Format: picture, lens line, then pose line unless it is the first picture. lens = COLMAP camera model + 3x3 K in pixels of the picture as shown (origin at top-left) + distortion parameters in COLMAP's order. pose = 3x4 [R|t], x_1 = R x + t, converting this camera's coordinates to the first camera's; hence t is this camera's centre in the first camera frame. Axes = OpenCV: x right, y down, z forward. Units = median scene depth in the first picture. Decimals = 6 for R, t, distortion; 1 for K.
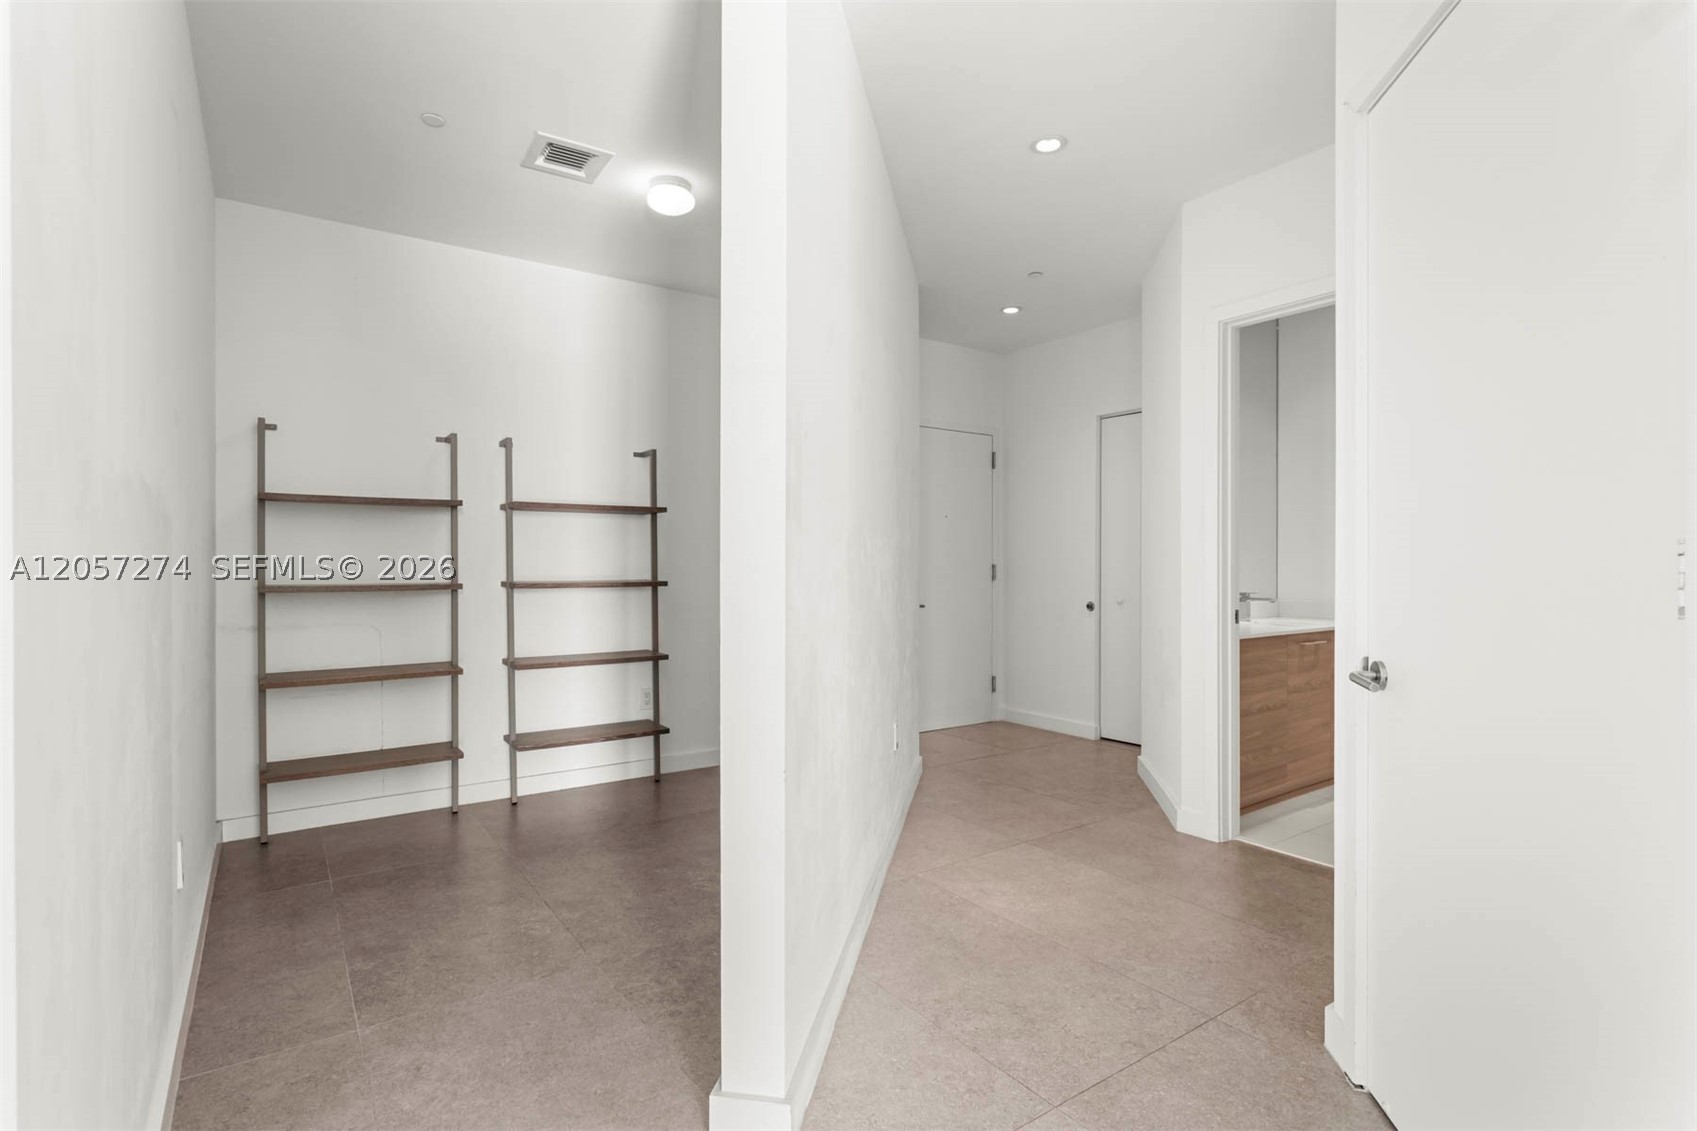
lens RADIAL K [[827.8, 0, 848.5], [0, 827.8, 565.5], [0, 0, 1]] dist [0.002702, 0.001229]
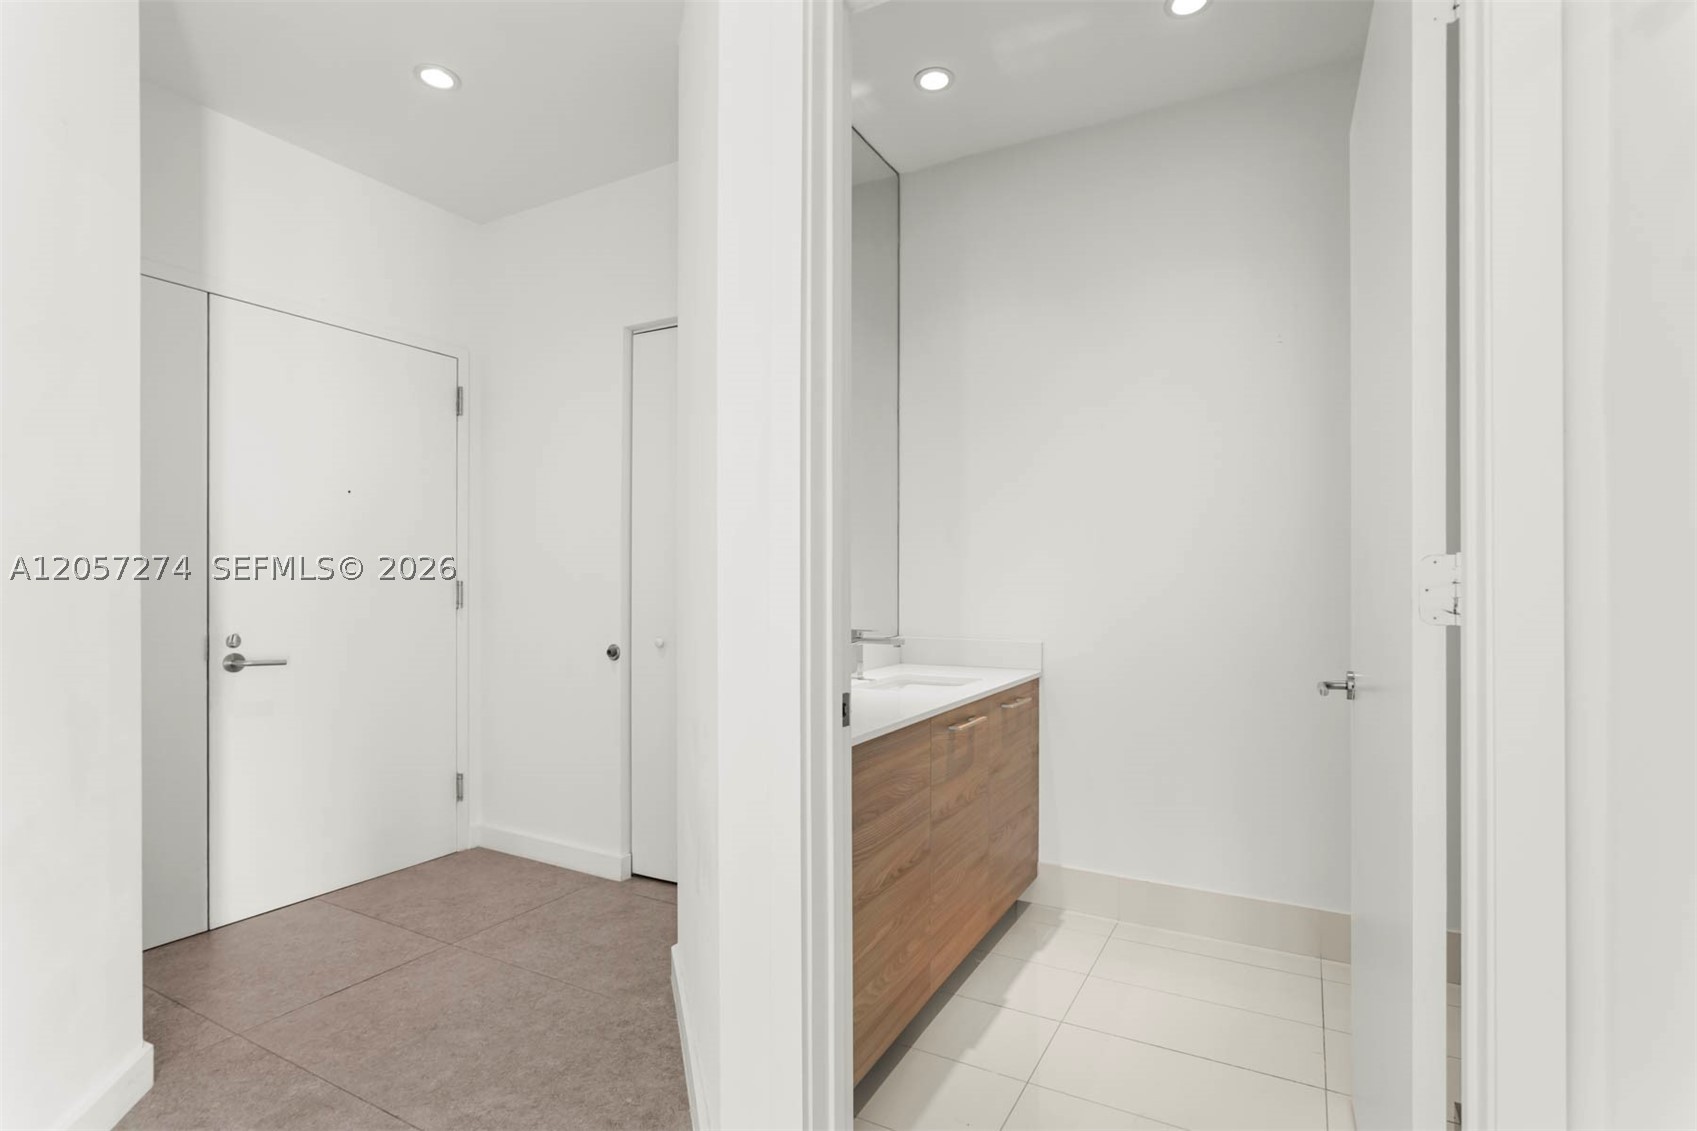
lens RADIAL K [[827.8, 0, 848.5], [0, 827.8, 565.5], [0, 0, 1]] dist [0.002702, 0.001229]
pose [[0.898215, 0.004977, 0.439528, 0.237288], [0.001156, 0.999906, -0.013686, -0.004619], [-0.439554, 0.012801, 0.898125, 0.519601]]
